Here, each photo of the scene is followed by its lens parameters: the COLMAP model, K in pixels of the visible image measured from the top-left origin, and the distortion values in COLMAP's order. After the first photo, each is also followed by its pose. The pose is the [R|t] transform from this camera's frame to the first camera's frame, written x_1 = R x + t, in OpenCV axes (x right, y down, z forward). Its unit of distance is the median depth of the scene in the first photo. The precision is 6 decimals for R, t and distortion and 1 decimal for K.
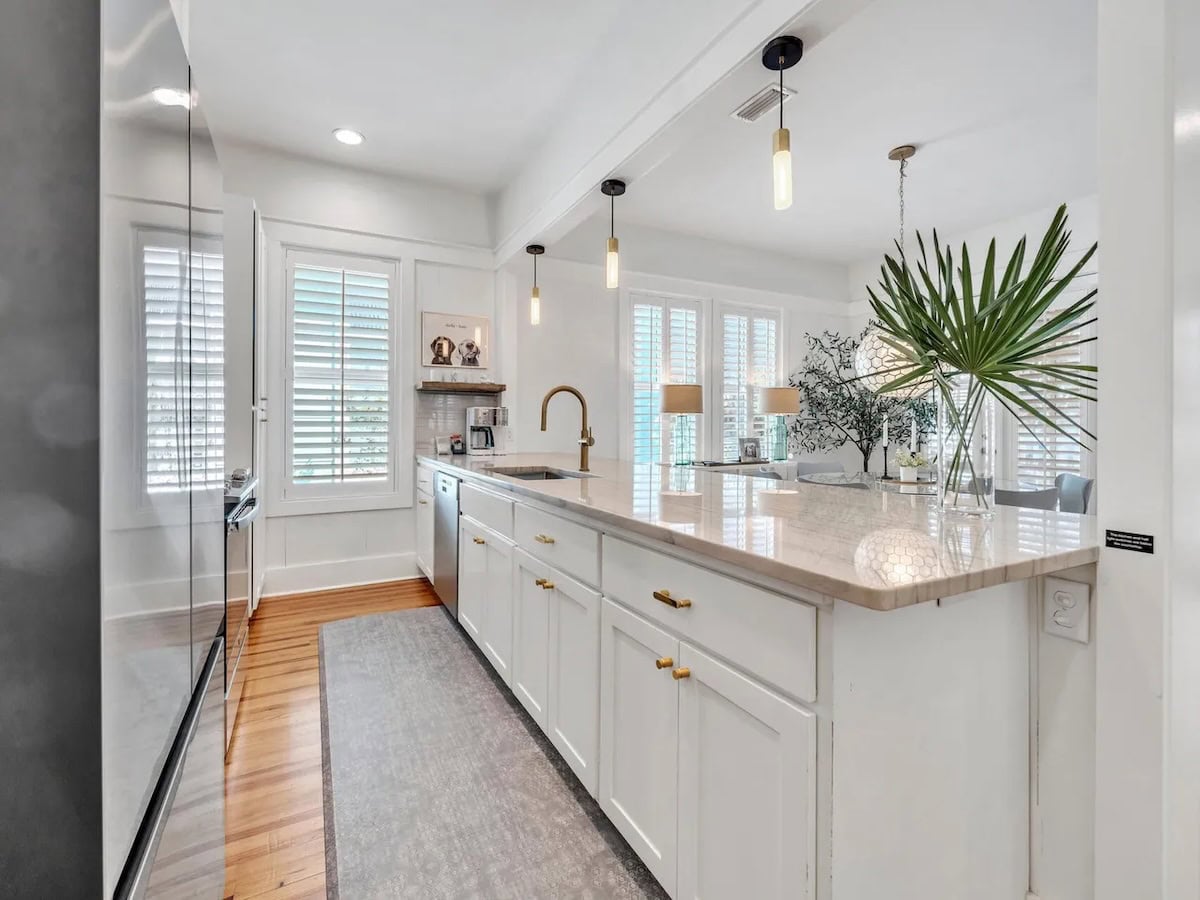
lens RADIAL K [[510.5, 0, 554.9], [0, 510.5, 426.8], [0, 0, 1]] dist [-0.002145, -0.000099]
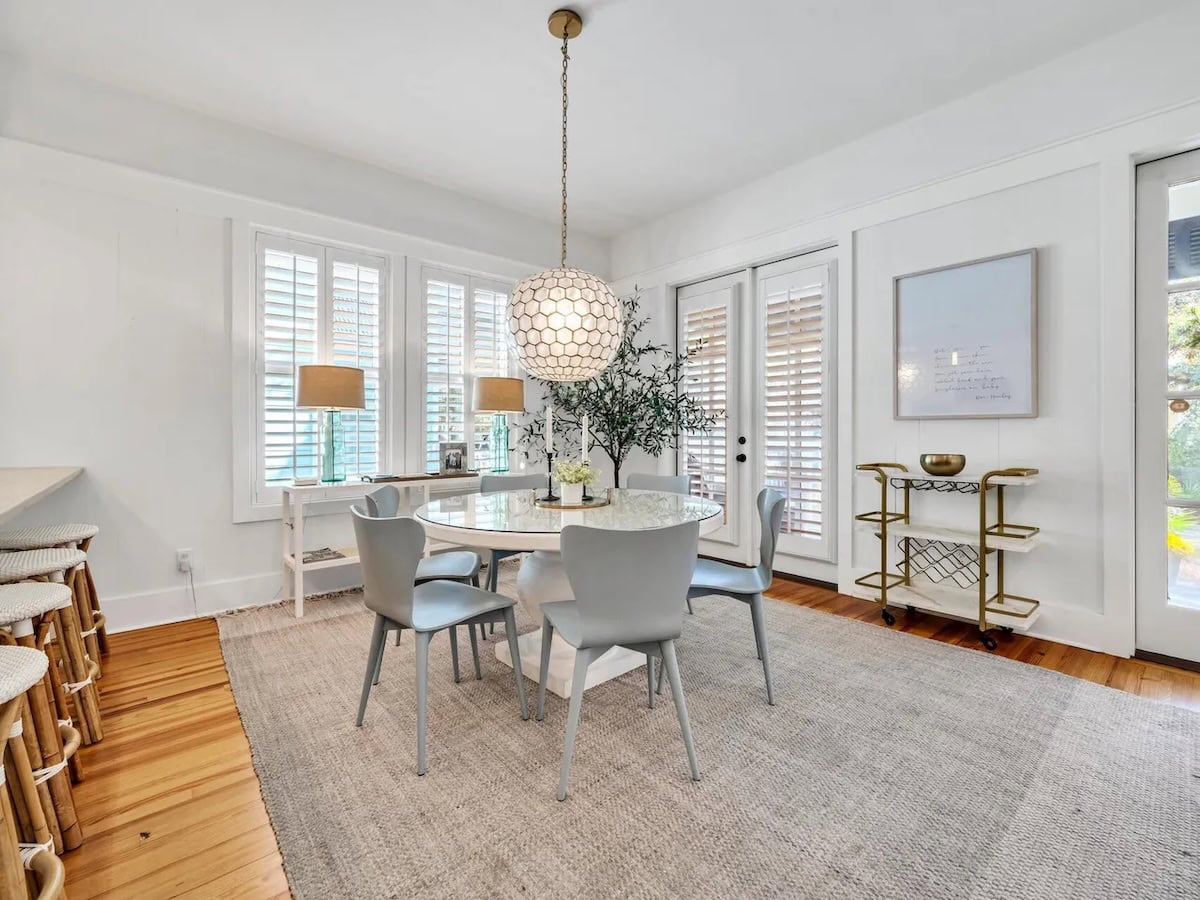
lens RADIAL K [[523.4, 0, 594.1], [0, 523.4, 431.9], [0, 0, 1]] dist [-0.002165, -0.000005]
pose [[0.969276, 0.004166, 0.245939, 0.408555], [-0.005872, 0.999964, 0.006201, -0.000874], [-0.245905, -0.007455, 0.969265, 0.203042]]
